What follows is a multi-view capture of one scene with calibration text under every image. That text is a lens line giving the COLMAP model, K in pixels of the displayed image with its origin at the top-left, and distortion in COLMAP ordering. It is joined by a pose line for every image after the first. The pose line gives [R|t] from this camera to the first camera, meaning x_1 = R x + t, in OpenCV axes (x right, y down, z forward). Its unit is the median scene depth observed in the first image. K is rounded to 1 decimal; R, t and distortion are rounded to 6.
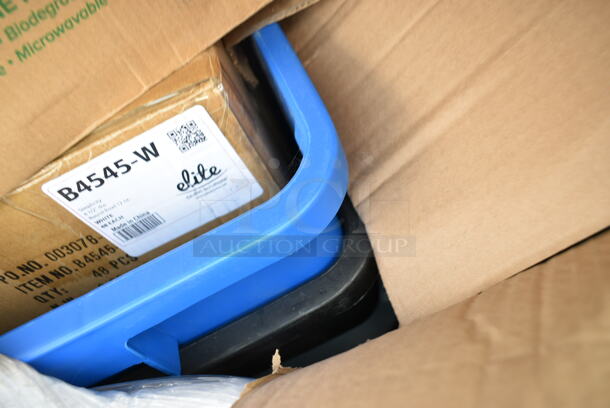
lens RADIAL K [[475.0, 0, 305.0], [0, 475.0, 204.0], [0, 0, 1]] dist [-0.002492, -0.000424]
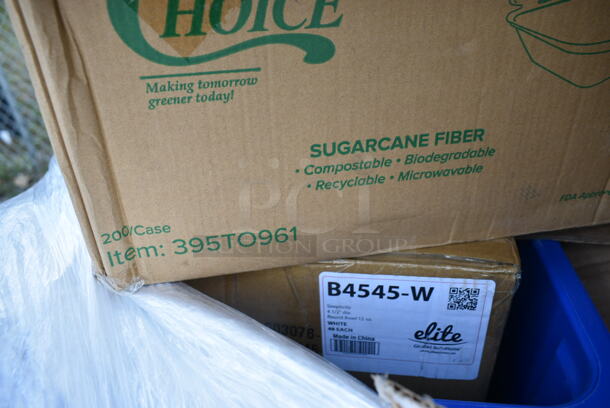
lens RADIAL K [[475.0, 0, 305.0], [0, 475.0, 204.0], [0, 0, 1]] dist [-0.002492, -0.000424]
pose [[0.862920, 0.467188, -0.192626, -0.442874], [-0.504071, 0.822777, -0.262585, 0.135965], [0.035812, 0.323687, 0.945486, -0.071897]]
